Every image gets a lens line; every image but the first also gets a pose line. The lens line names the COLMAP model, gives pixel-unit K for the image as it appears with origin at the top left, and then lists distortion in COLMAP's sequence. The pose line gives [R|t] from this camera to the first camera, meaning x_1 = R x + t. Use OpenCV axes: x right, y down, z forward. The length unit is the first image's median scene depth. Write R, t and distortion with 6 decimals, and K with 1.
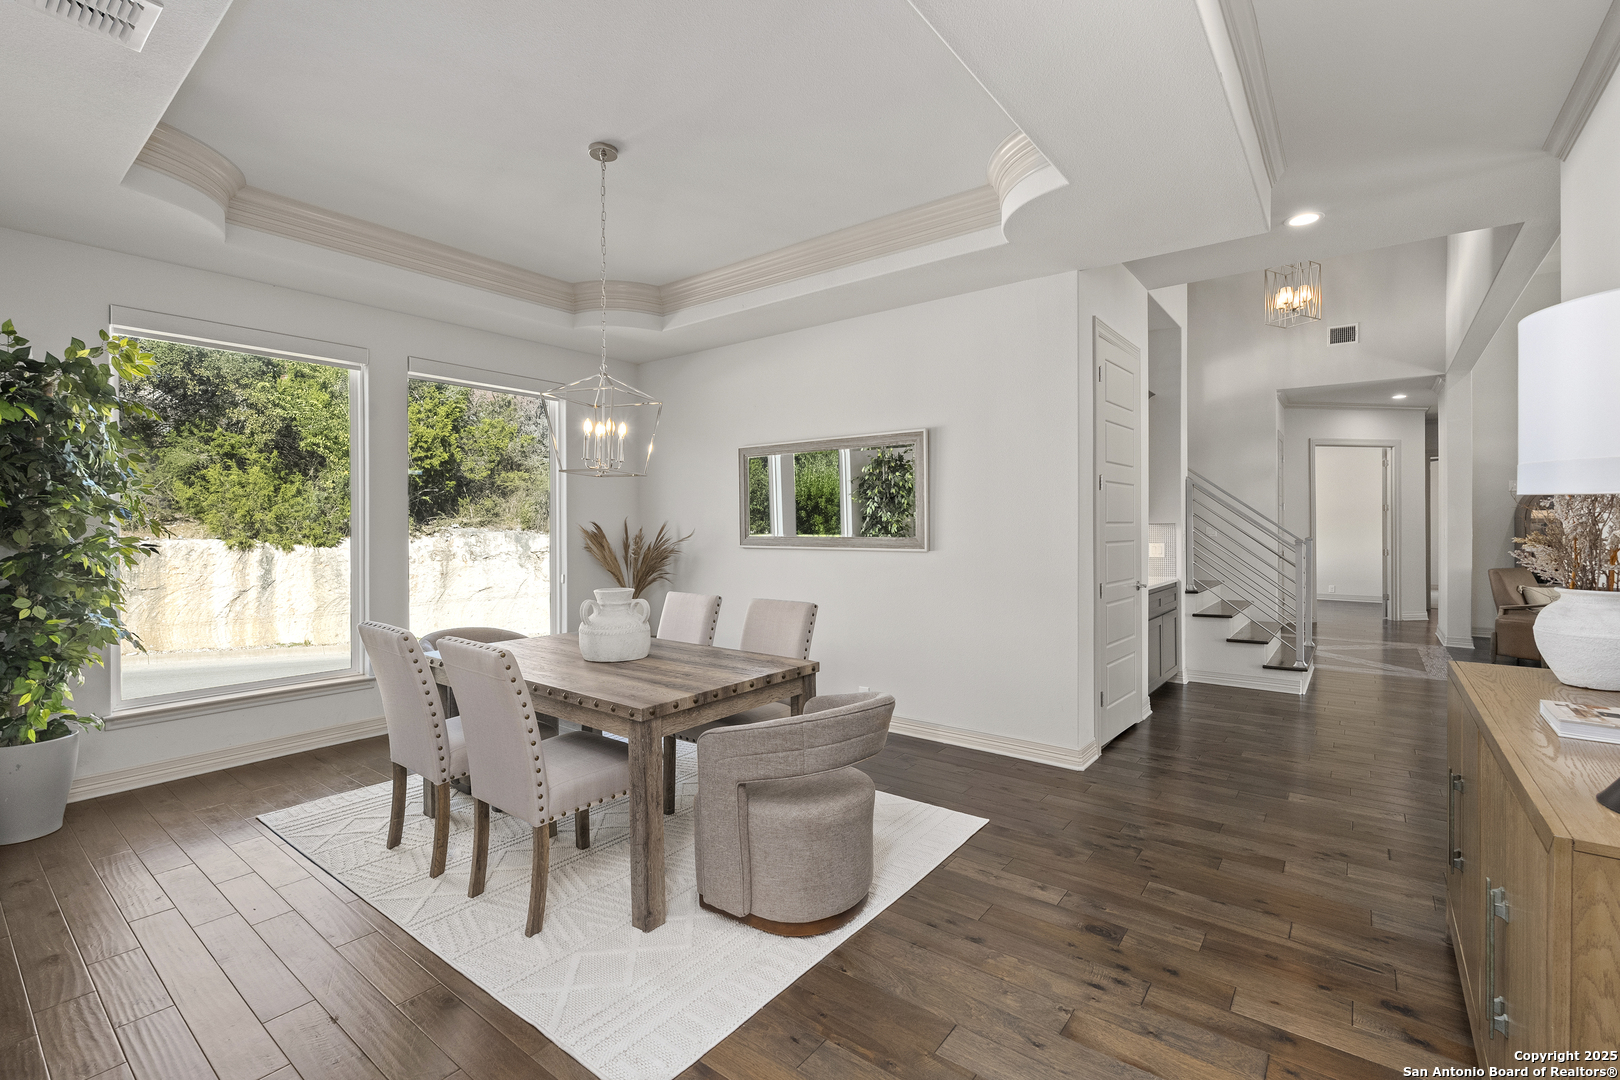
lens RADIAL K [[712.5, 0, 818.1], [0, 712.5, 530.7], [0, 0, 1]] dist [-0.008806, 0.000305]
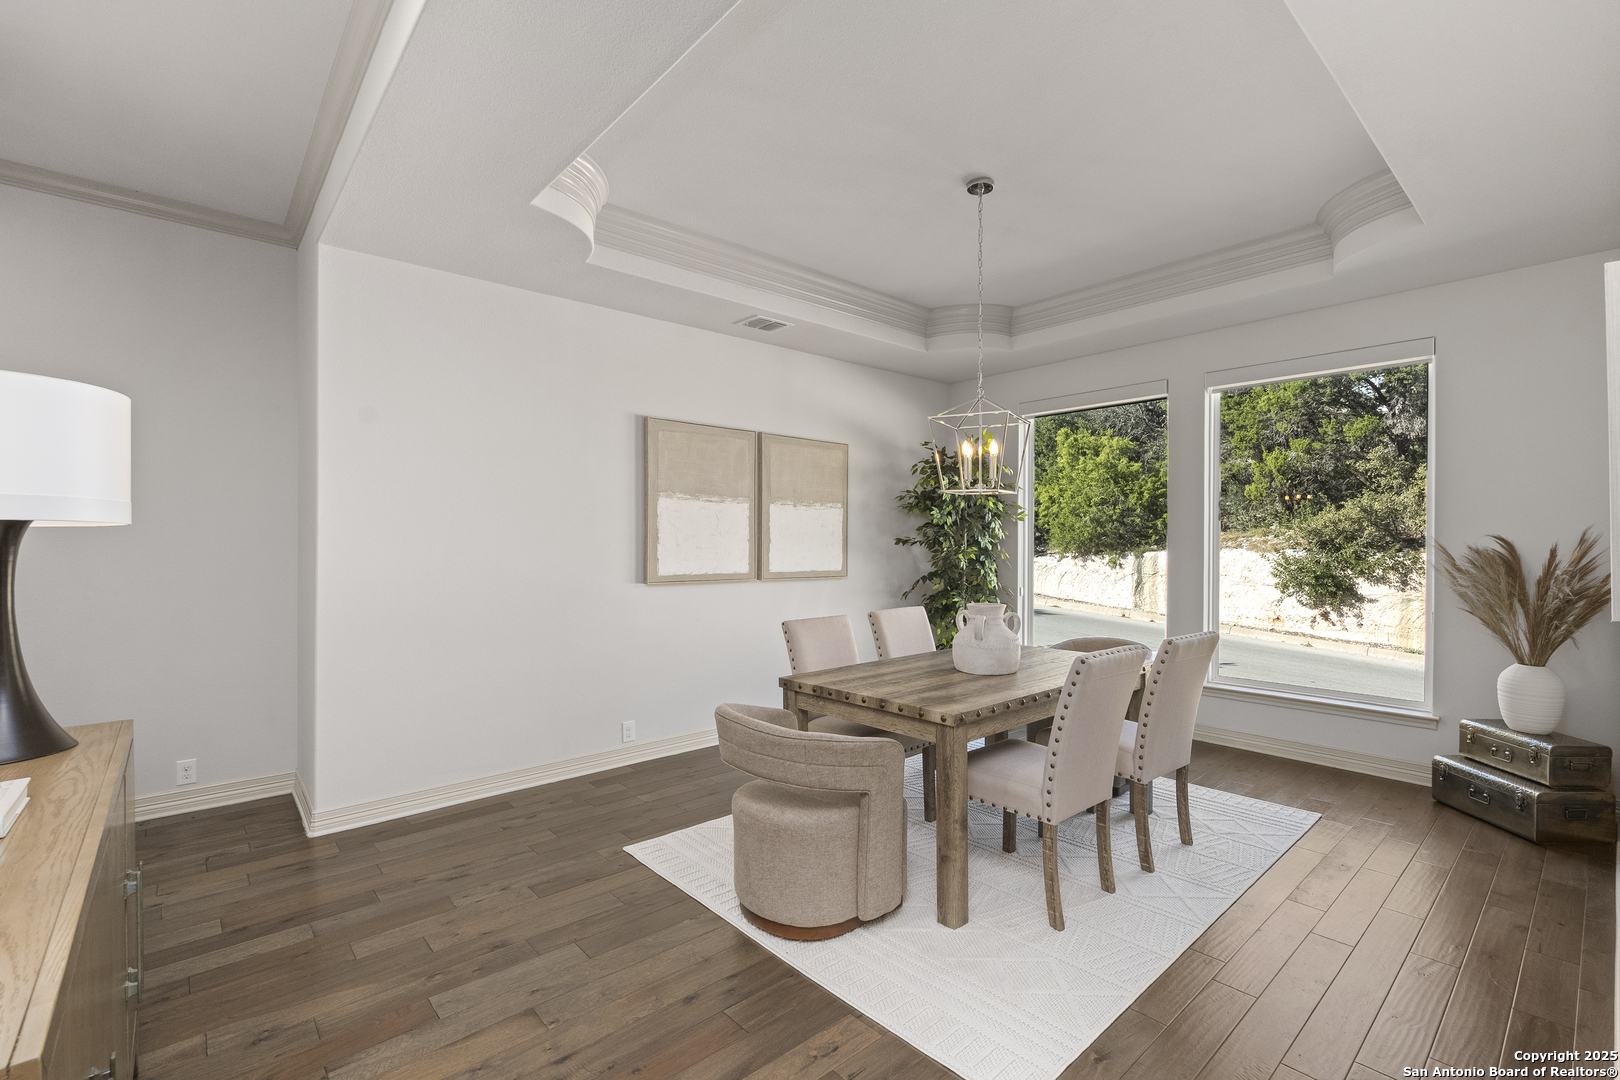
lens RADIAL K [[712.5, 0, 815.1], [0, 712.5, 540.0], [0, 0, 1]] dist [-0.008806, 0.000305]
pose [[-0.182744, 0.006689, -0.983138, 0.917405], [-0.006325, 0.999948, 0.007979, -0.020693], [0.983140, 0.007676, -0.182693, 1.113780]]
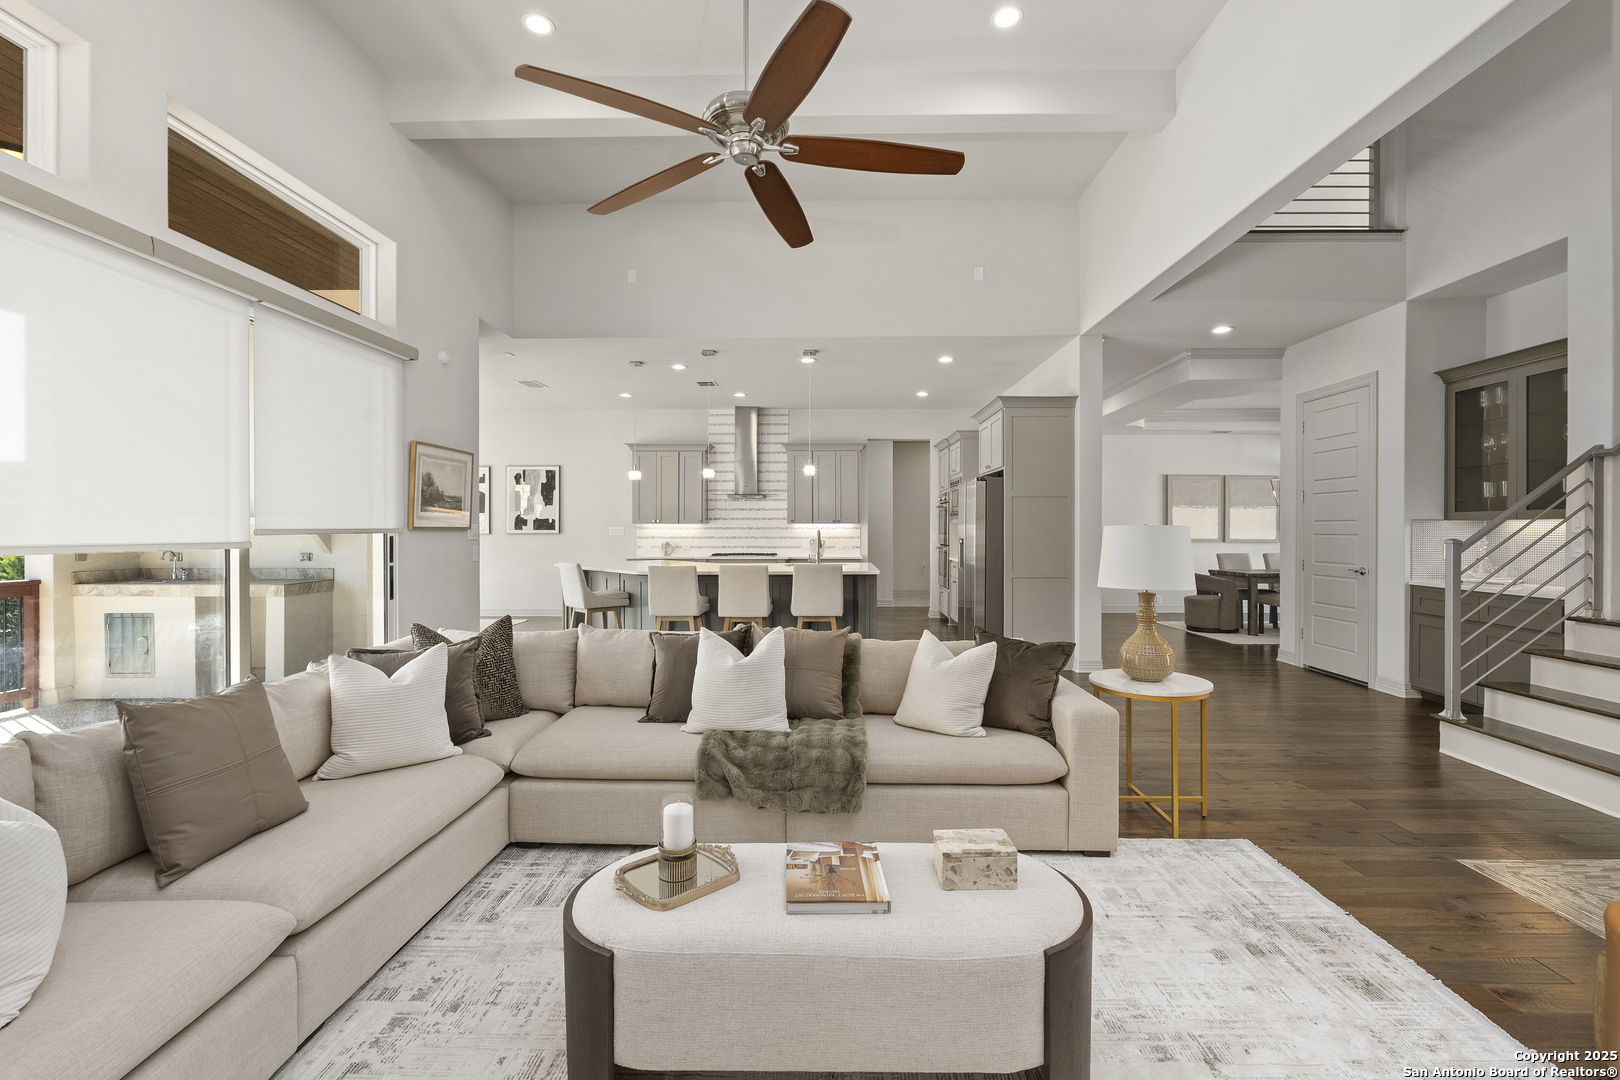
lens RADIAL K [[712.5, 0, 814.5], [0, 712.5, 532.4], [0, 0, 1]] dist [-0.008806, 0.000305]
pose [[-0.801512, 0.010497, -0.597886, 3.351803], [0.000799, 0.999864, 0.016483, -0.027097], [0.597978, 0.012734, -0.801412, 2.444326]]
